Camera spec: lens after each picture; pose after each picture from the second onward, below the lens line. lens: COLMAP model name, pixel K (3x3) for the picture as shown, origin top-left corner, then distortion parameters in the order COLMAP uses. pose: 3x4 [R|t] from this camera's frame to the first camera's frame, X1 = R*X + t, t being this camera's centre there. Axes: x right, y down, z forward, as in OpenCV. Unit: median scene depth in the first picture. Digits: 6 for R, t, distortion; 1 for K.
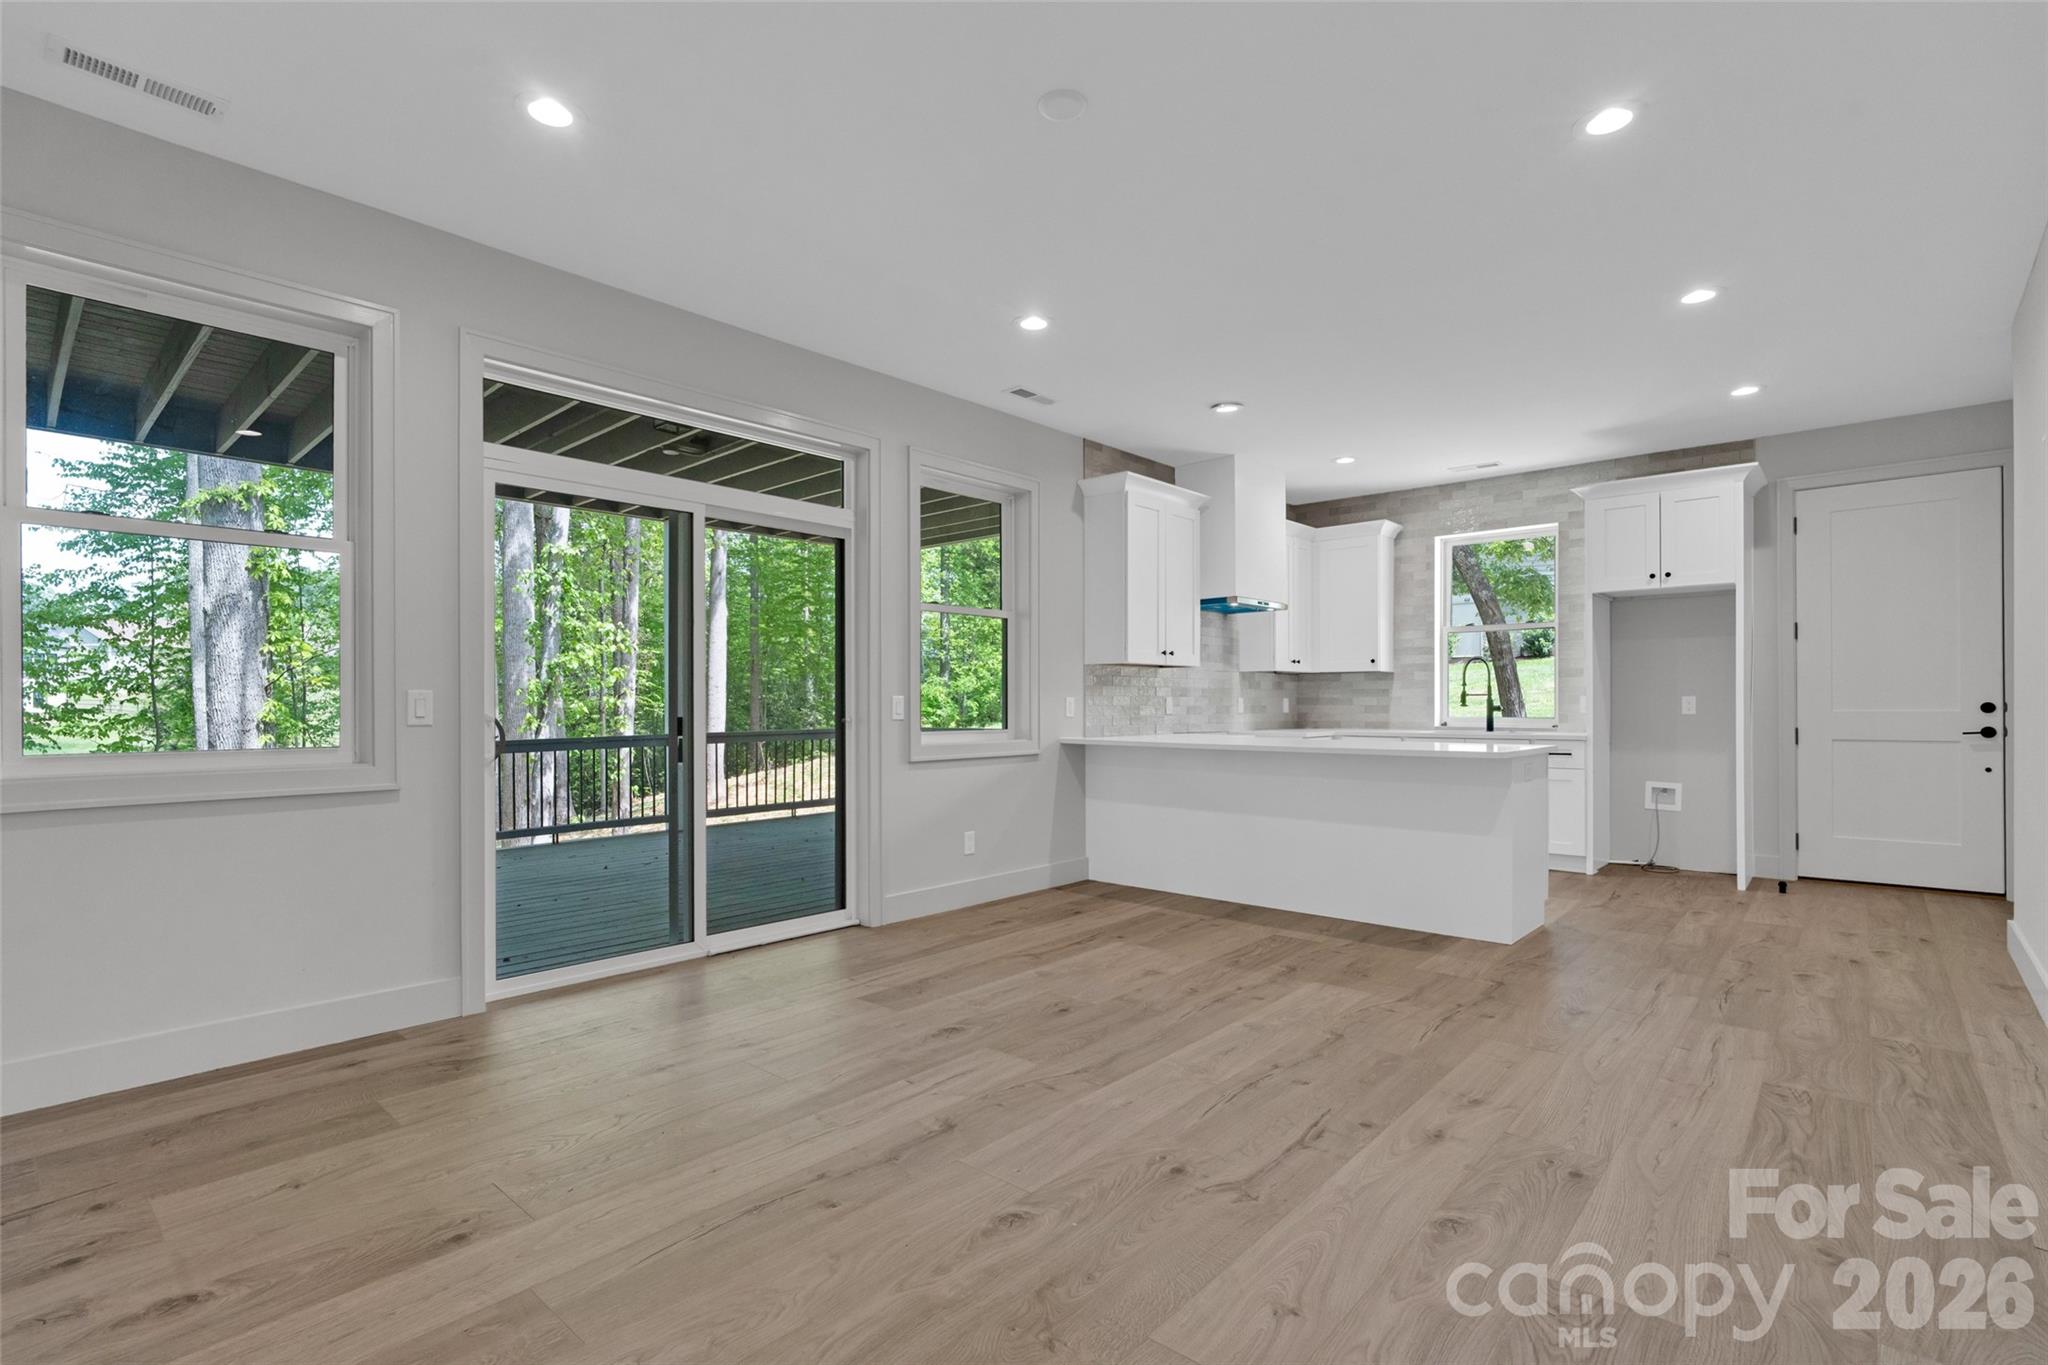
lens RADIAL K [[944.8, 0, 1052.4], [0, 944.8, 674.1], [0, 0, 1]] dist [-0.000508, -0.000119]
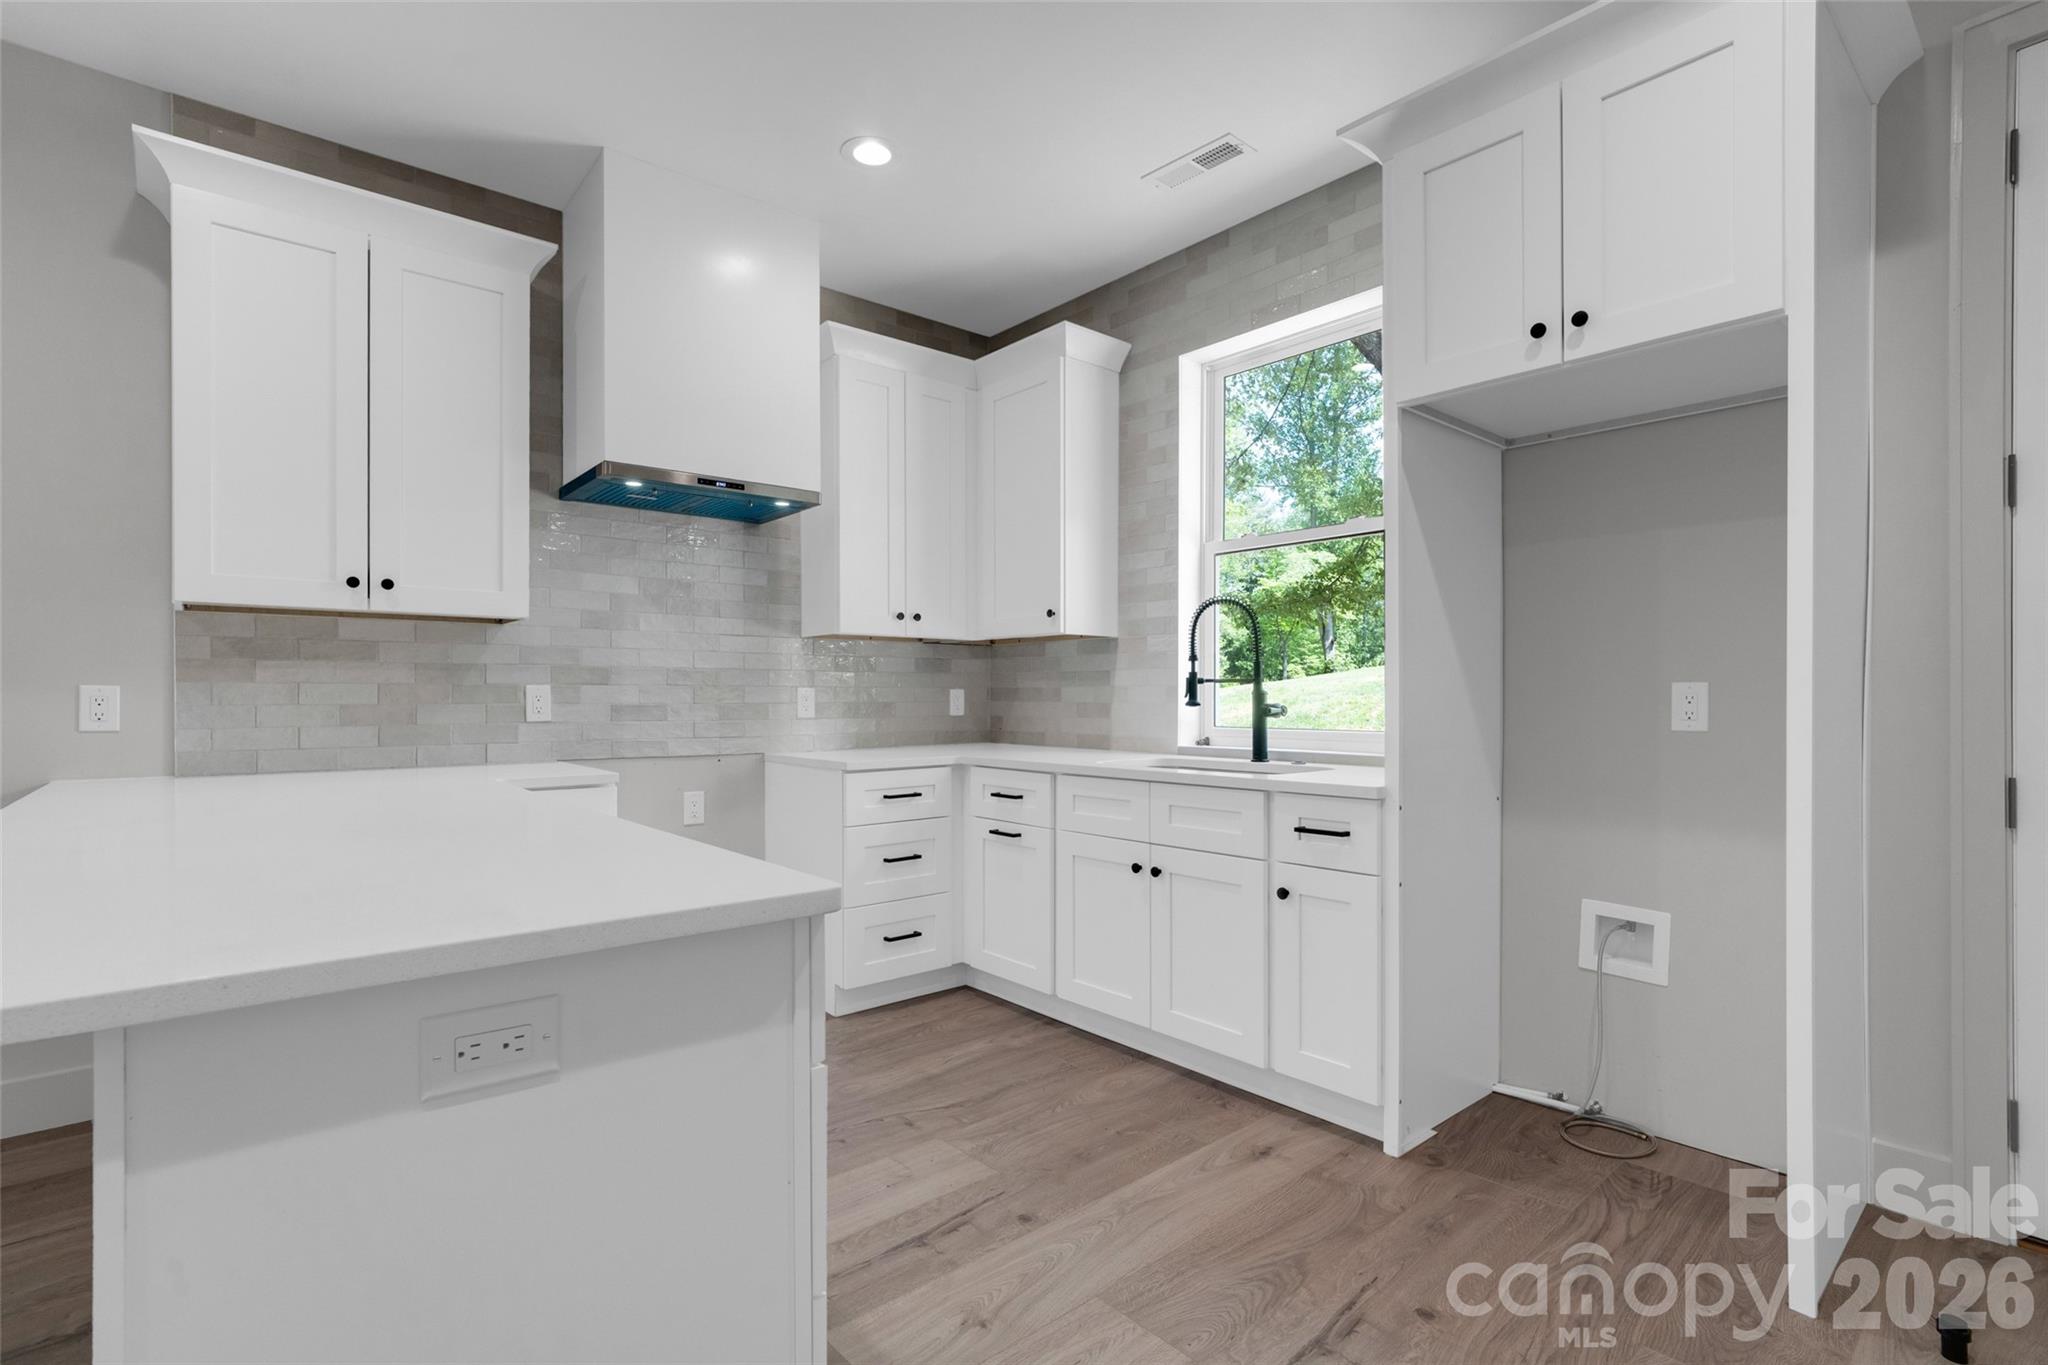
lens RADIAL K [[973.2, 0, 1024.0], [0, 973.2, 682.5], [0, 0, 1]] dist [-0.000814, 0.000062]
pose [[0.990683, -0.000423, -0.136185, 0.395183], [0.002729, 0.999856, 0.016750, 0.013796], [0.136158, -0.016966, 0.990542, 0.493833]]
